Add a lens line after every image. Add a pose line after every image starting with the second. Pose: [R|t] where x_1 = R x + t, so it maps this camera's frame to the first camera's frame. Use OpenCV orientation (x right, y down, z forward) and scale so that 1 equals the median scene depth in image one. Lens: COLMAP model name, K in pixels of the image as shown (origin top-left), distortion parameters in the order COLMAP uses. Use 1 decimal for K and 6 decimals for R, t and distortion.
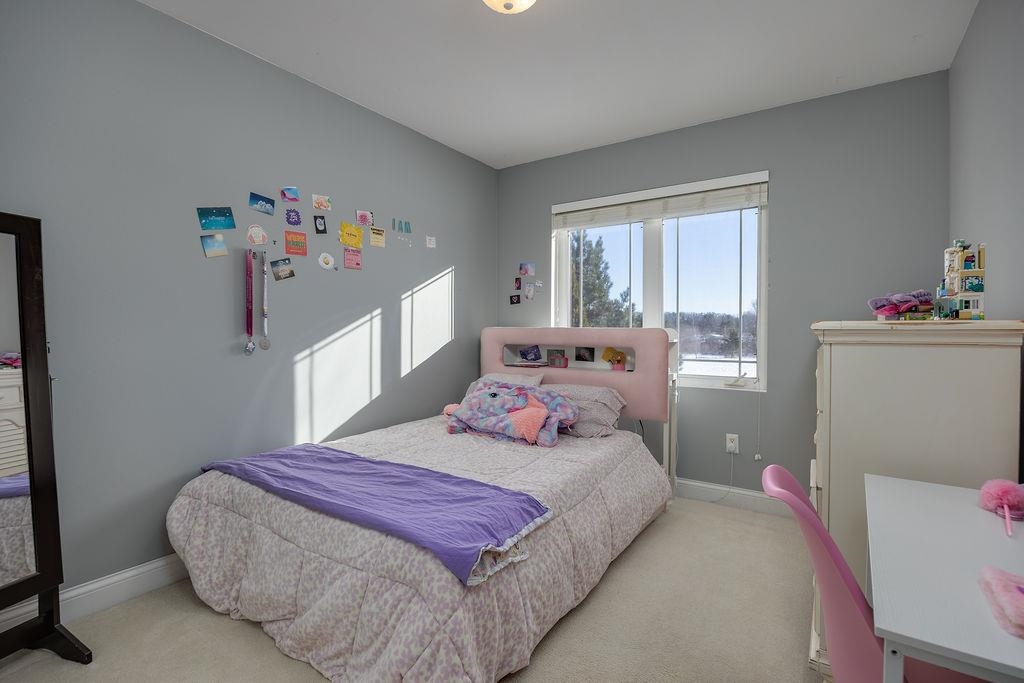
lens RADIAL K [[472.0, 0, 509.6], [0, 472.0, 339.8], [0, 0, 1]] dist [-0.001620, -0.000377]
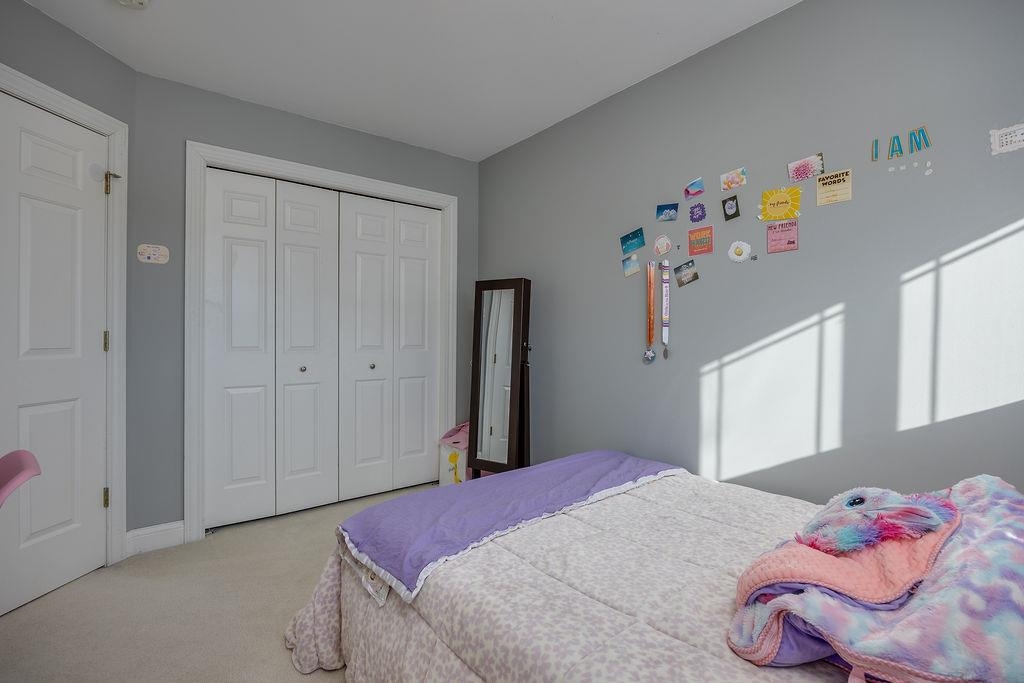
lens RADIAL K [[472.0, 0, 507.8], [0, 472.0, 339.4], [0, 0, 1]] dist [-0.001620, -0.000377]
pose [[-0.284667, 0.021964, -0.958375, 0.493114], [-0.011130, 0.999594, 0.026215, -0.037045], [0.958562, 0.018129, -0.284307, 0.882068]]
